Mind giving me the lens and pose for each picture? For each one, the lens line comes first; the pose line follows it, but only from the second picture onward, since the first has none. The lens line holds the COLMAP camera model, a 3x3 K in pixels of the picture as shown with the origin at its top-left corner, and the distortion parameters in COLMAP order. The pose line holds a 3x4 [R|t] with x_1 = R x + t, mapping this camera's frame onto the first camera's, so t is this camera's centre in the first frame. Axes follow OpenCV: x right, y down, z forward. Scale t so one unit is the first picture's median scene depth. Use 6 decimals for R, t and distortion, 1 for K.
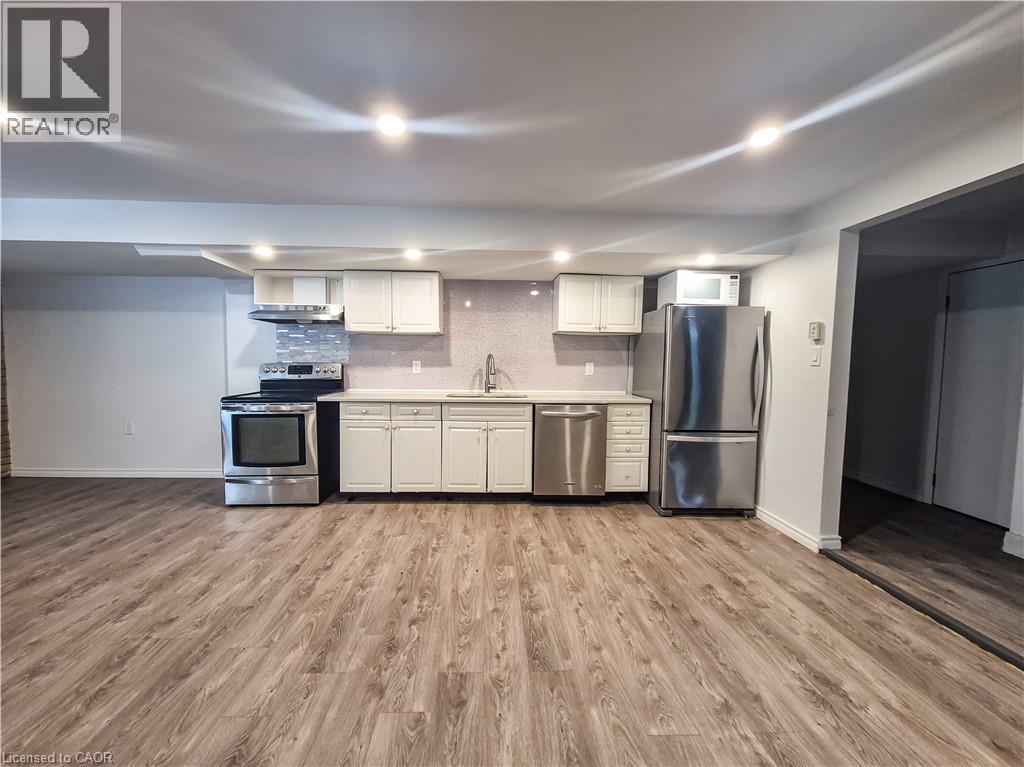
lens RADIAL K [[402.8, 0, 499.7], [0, 402.8, 384.8], [0, 0, 1]] dist [0.013106, -0.005356]
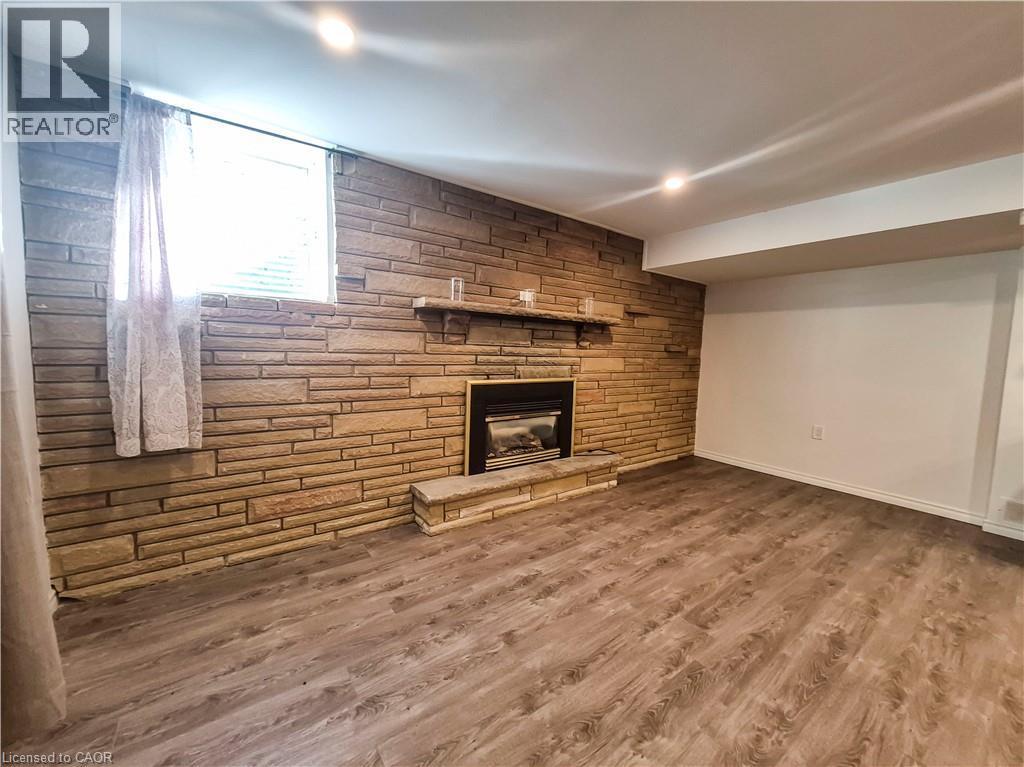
lens RADIAL K [[402.8, 0, 499.7], [0, 402.8, 384.8], [0, 0, 1]] dist [0.013106, -0.005356]
pose [[0.556645, 0.082141, -0.826680, -0.666692], [-0.076044, 0.995960, 0.047757, 0.007147], [0.827263, 0.036281, 0.560642, -0.176761]]
